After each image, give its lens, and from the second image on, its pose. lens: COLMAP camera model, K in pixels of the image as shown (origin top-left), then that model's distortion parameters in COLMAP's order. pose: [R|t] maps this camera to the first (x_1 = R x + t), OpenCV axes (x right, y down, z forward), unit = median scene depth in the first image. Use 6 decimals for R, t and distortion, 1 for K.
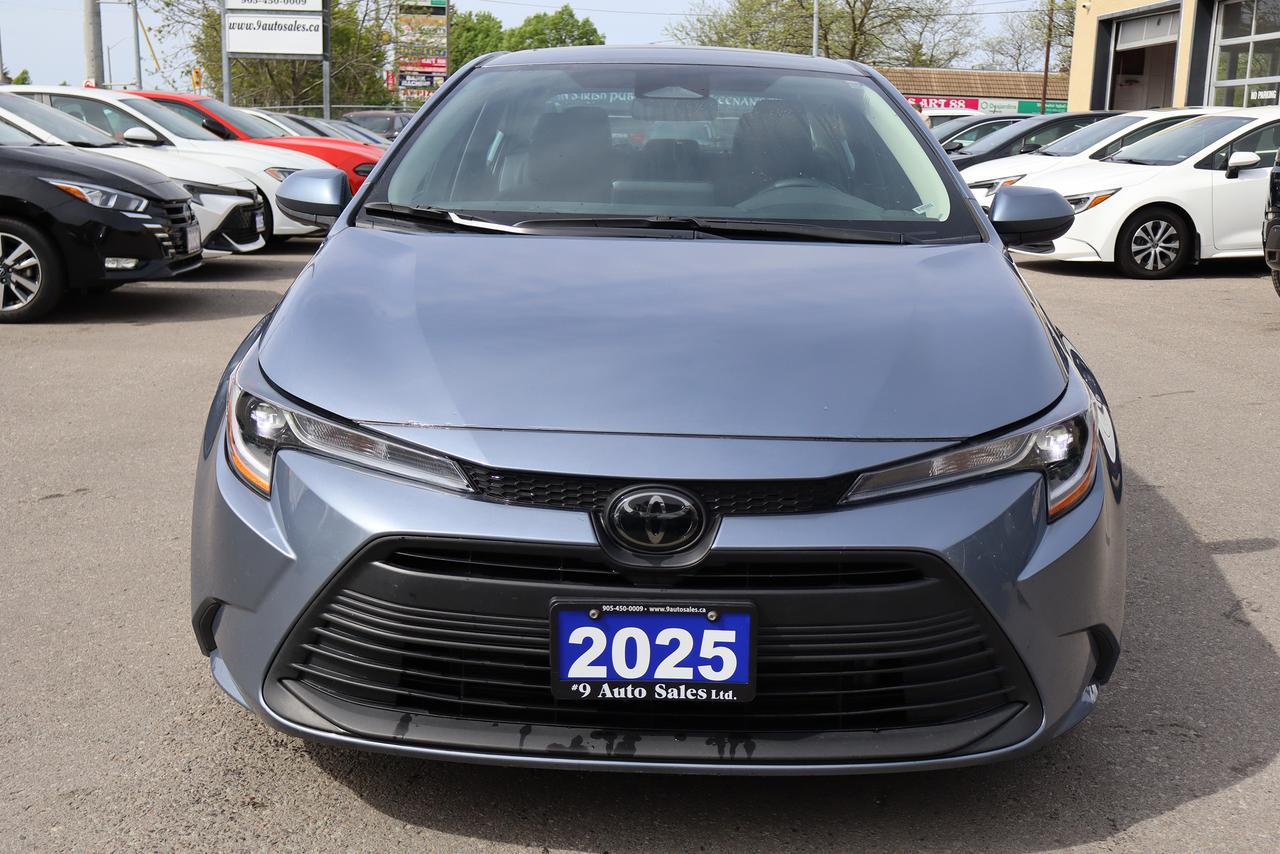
lens RADIAL K [[1420.6, 0, 642.1], [0, 1420.6, 425.8], [0, 0, 1]] dist [0.000541, 0.000000]
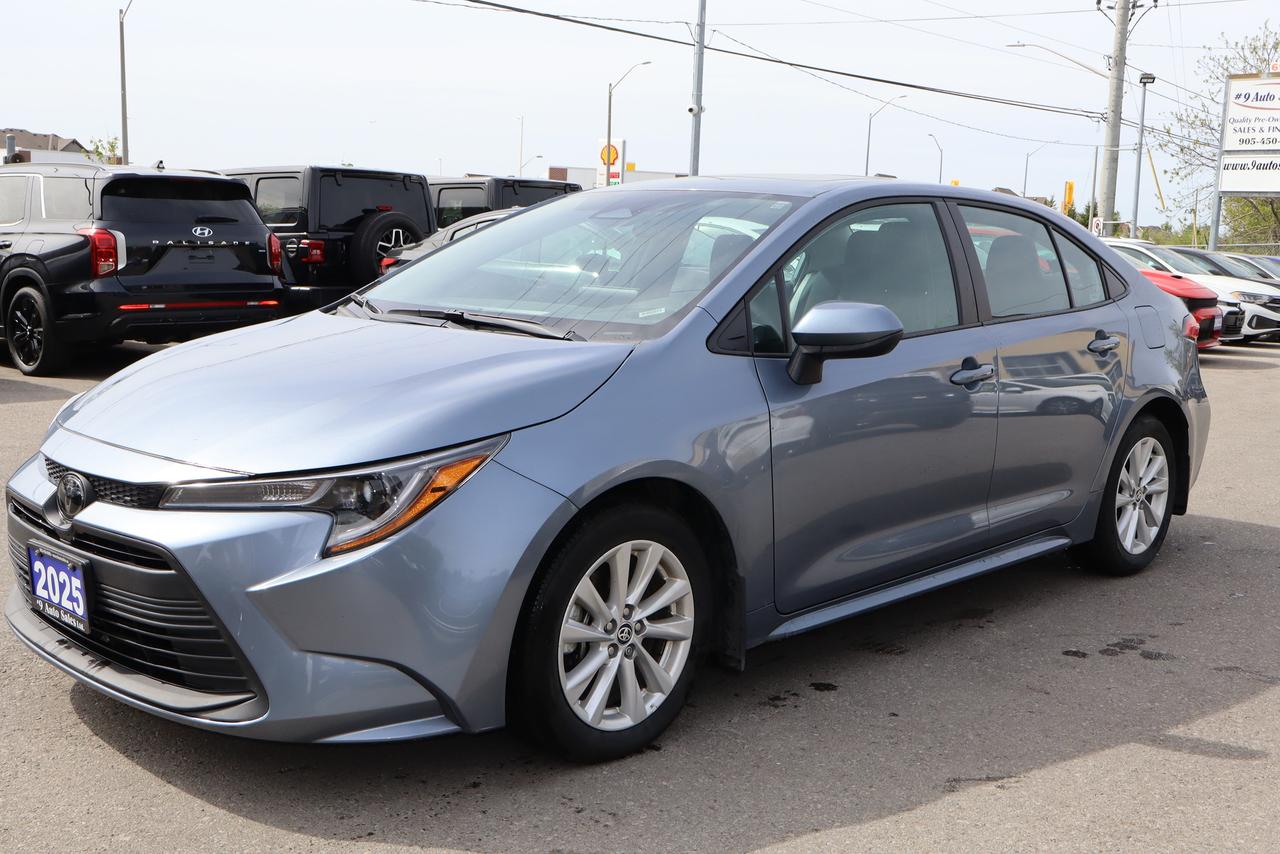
lens RADIAL K [[1326.7, 0, 638.5], [0, 1326.7, 427.4], [0, 0, 1]] dist [0.010680, 0.000000]
pose [[0.740278, 0.099363, -0.664918, 1.336510], [-0.154629, 0.987667, -0.024560, -0.060450], [0.654277, 0.120997, 0.746512, 0.348203]]
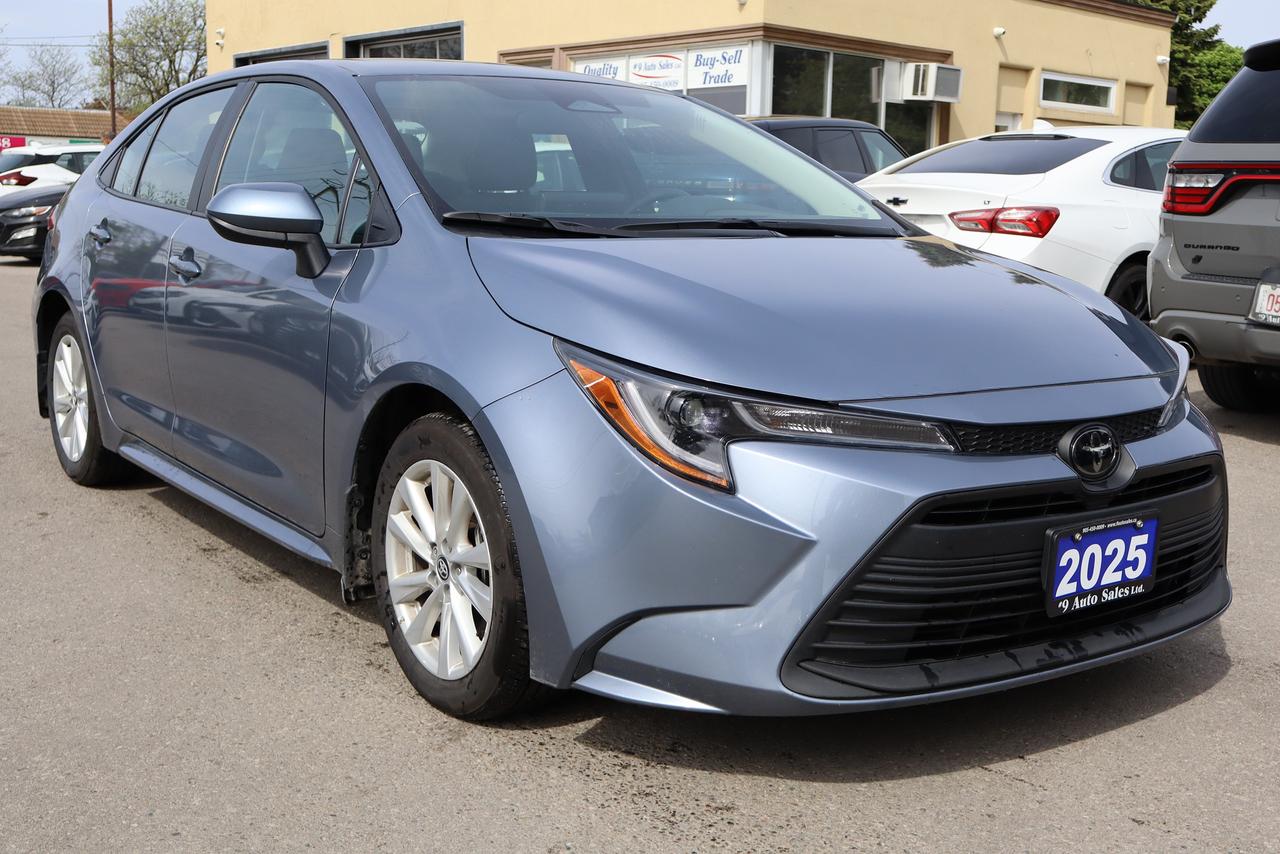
lens RADIAL K [[1459.9, 0, 637.0], [0, 1459.9, 428.8], [0, 0, 1]] dist [-0.002588, 0.000000]
pose [[0.797337, -0.104562, 0.594408, -1.018441], [0.122829, 0.992379, 0.009806, -0.012714], [-0.590904, 0.065192, 0.804104, 0.235643]]
